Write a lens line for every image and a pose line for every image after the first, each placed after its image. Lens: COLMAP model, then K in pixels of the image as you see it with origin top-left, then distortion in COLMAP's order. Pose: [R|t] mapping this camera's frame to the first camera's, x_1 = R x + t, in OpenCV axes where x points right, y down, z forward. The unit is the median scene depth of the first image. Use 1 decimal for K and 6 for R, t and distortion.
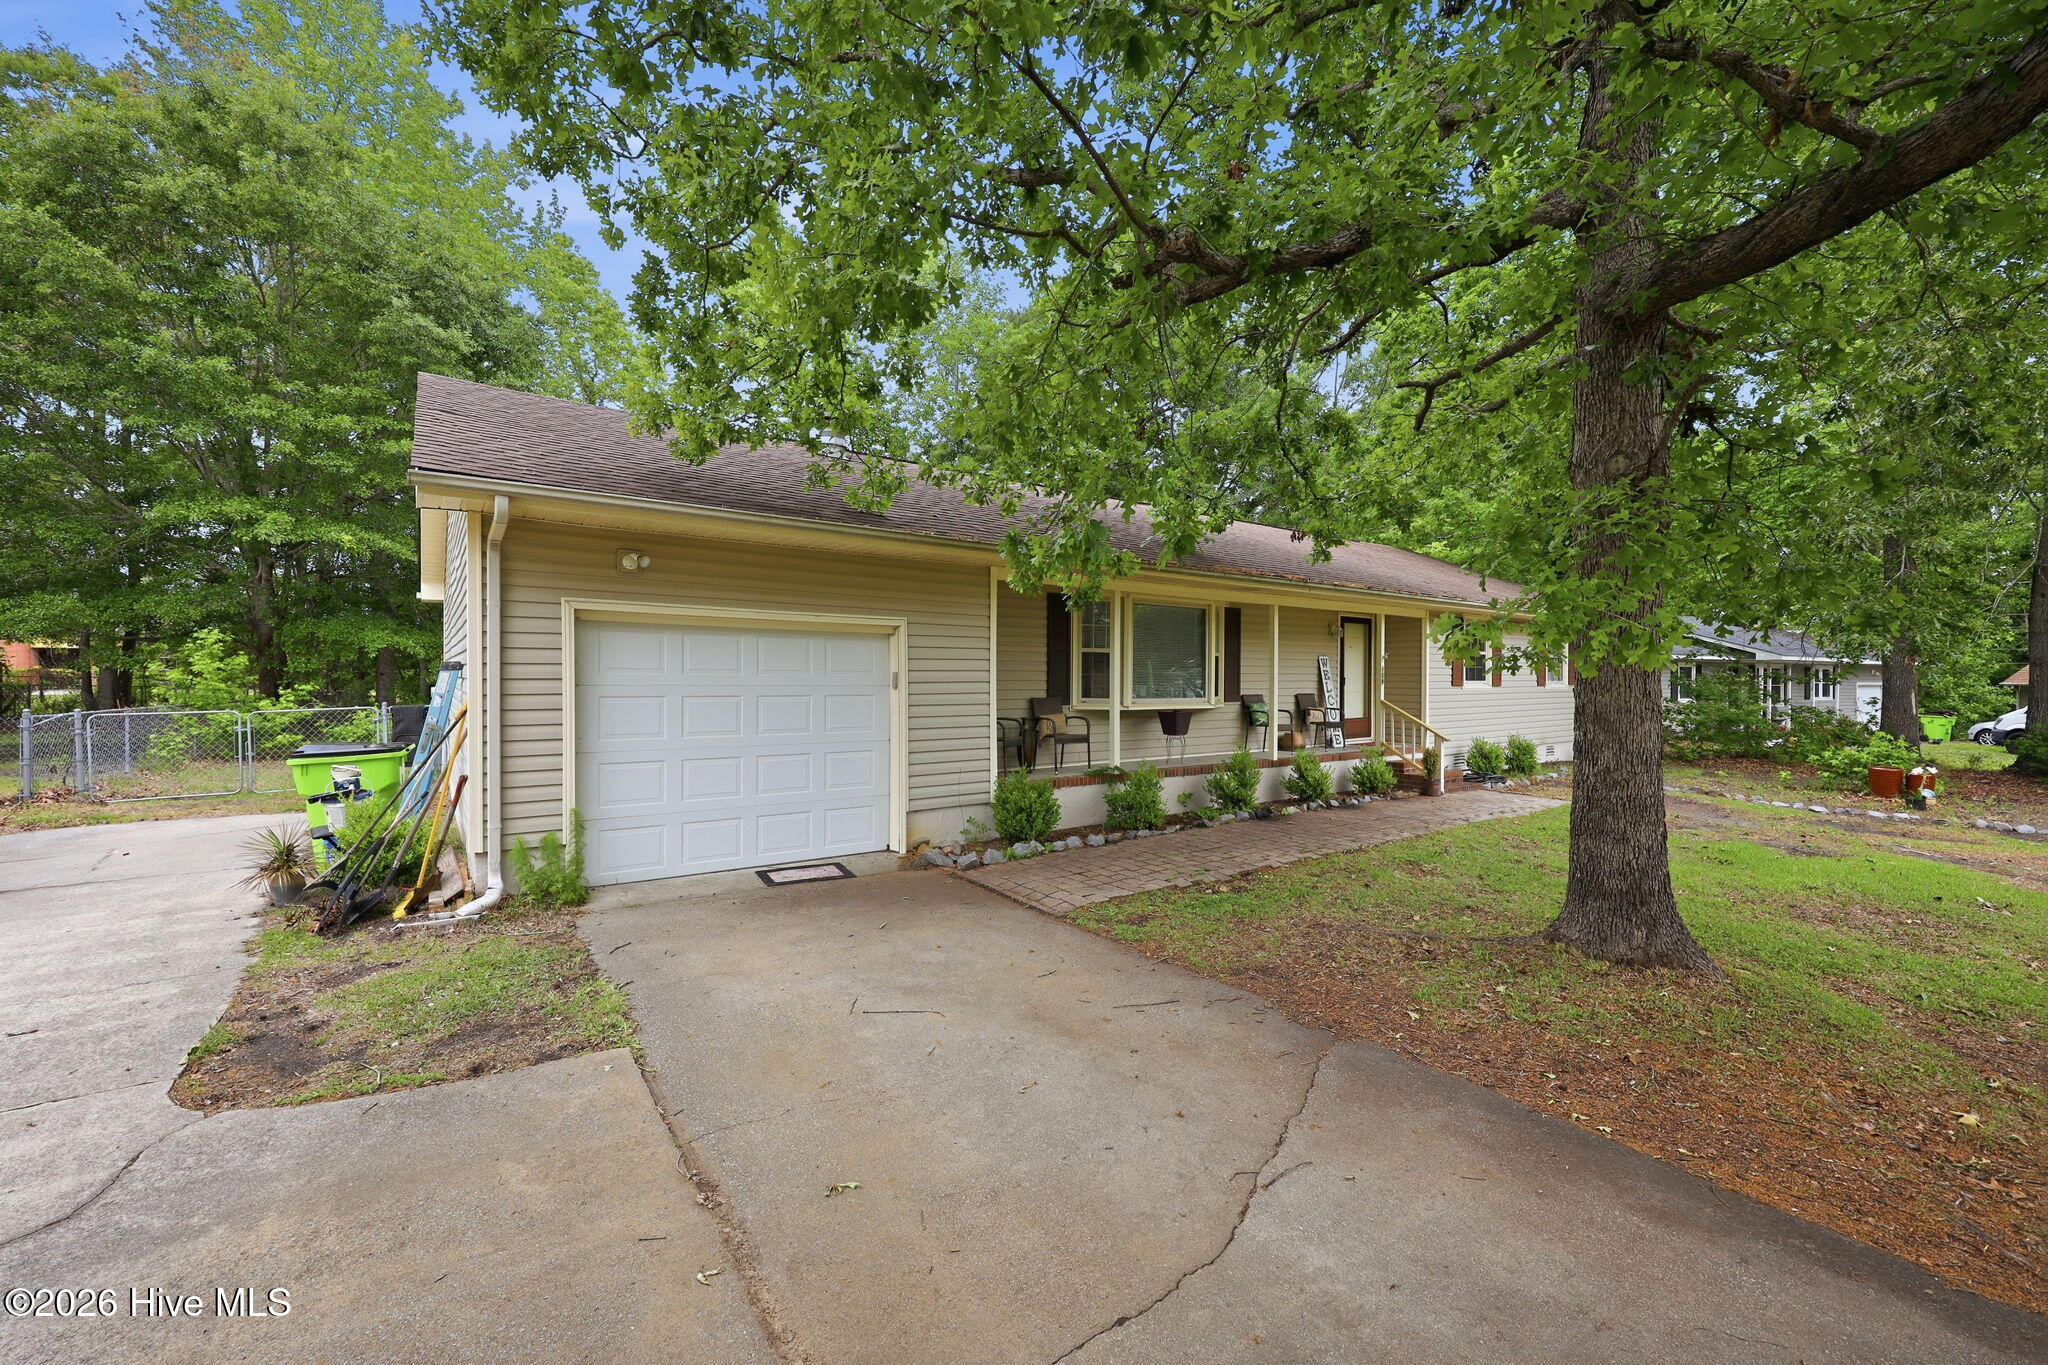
lens RADIAL K [[821.5, 0, 1022.8], [0, 821.5, 681.2], [0, 0, 1]] dist [-0.000784, 0.000158]
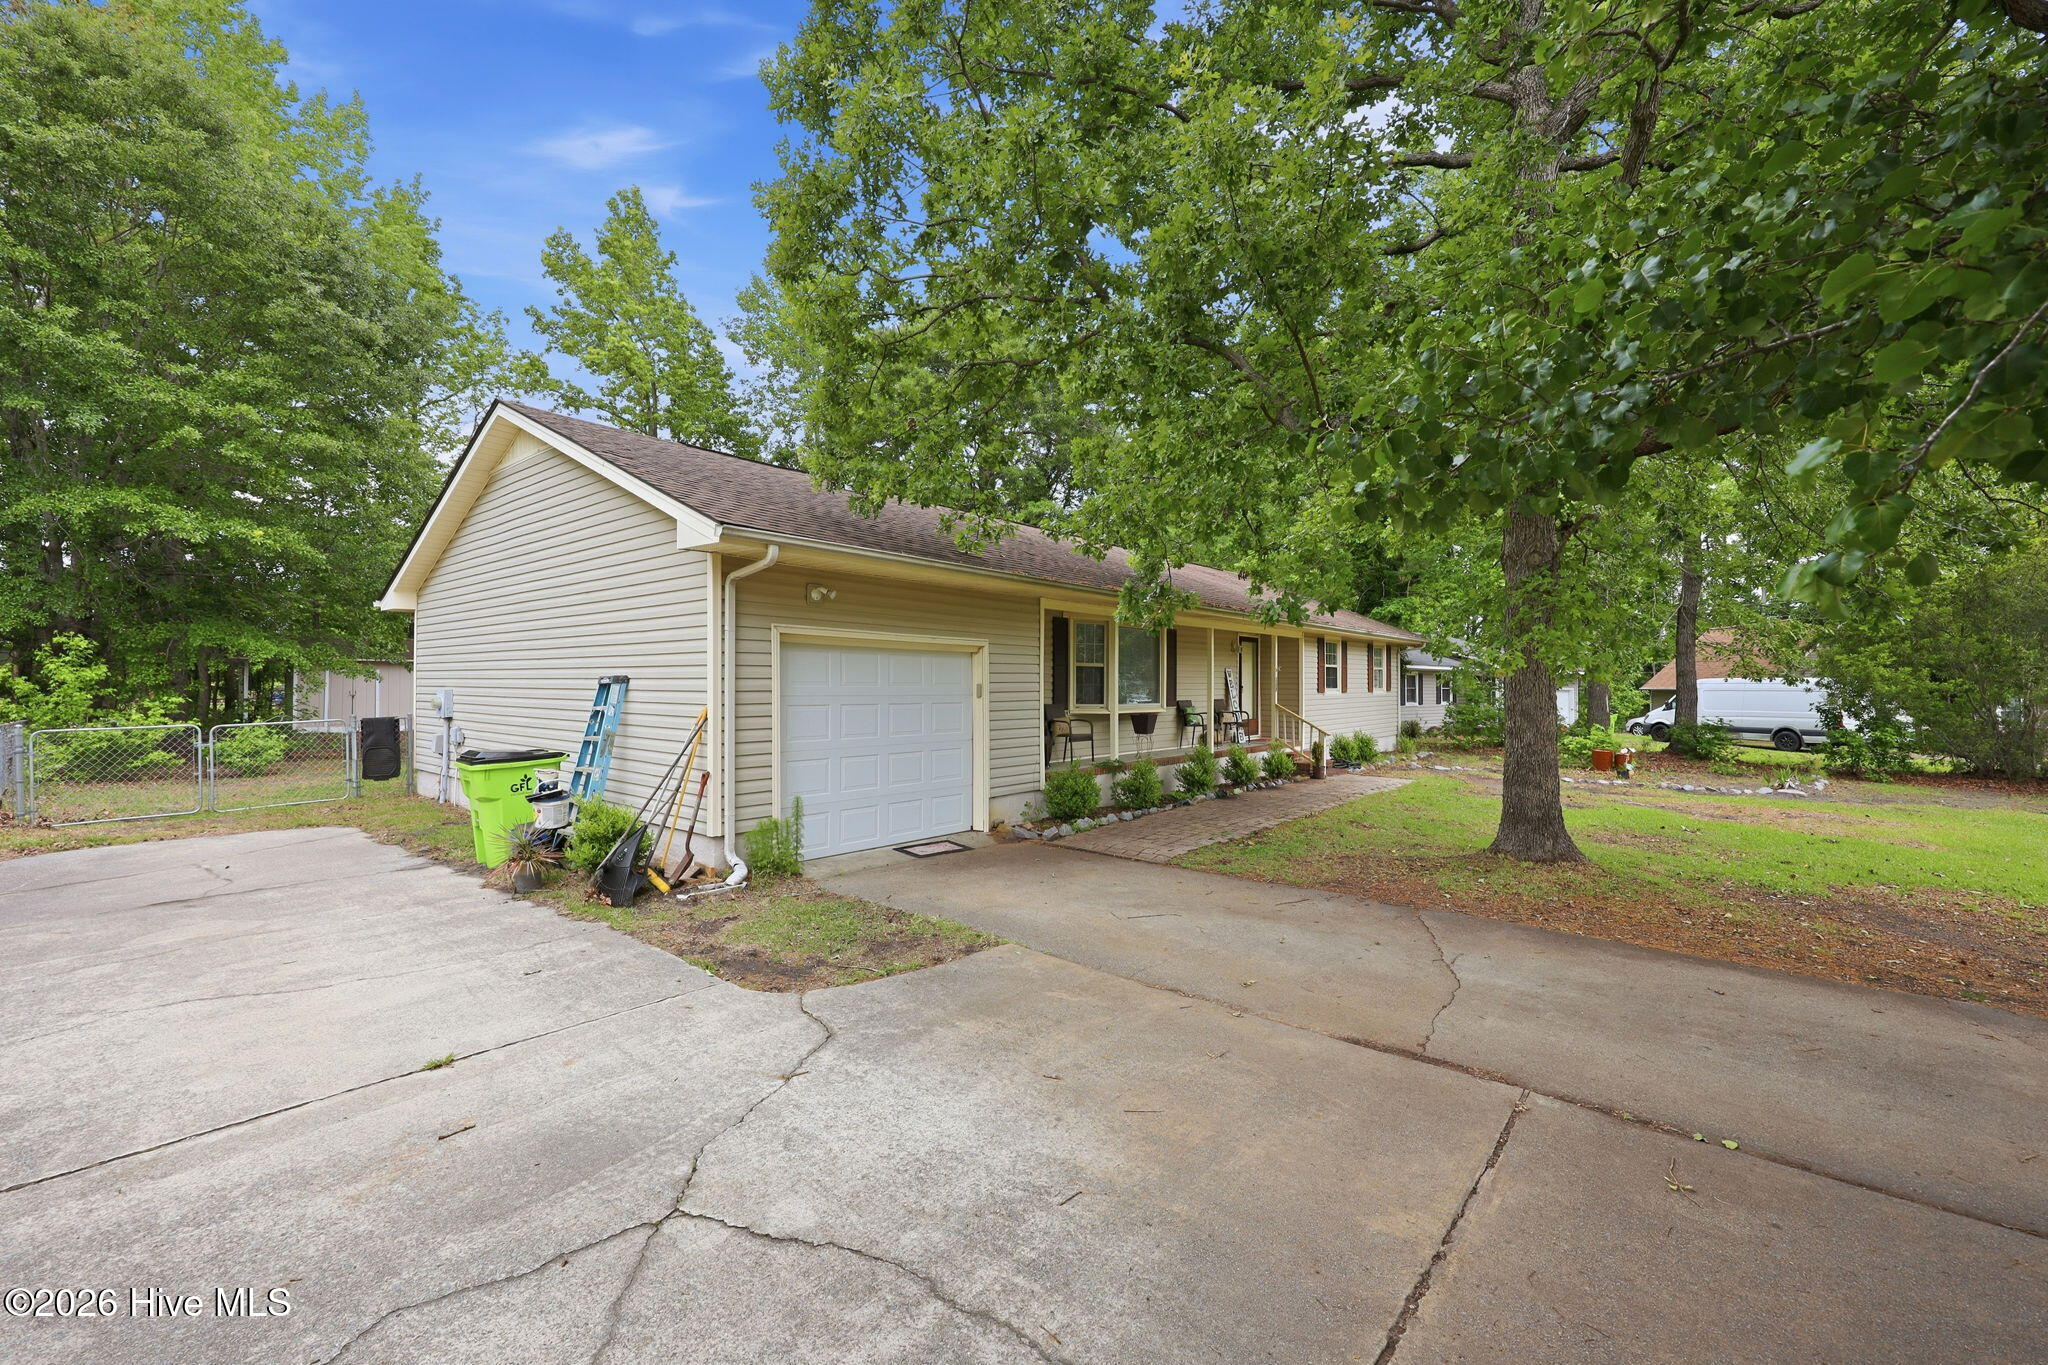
lens RADIAL K [[821.5, 0, 1028.6], [0, 821.5, 682.0], [0, 0, 1]] dist [-0.000784, 0.000158]
pose [[0.971253, -0.001696, 0.238042, -0.374324], [0.003545, 0.999967, -0.007340, -0.004361], [-0.238022, 0.007972, 0.971227, -0.203022]]
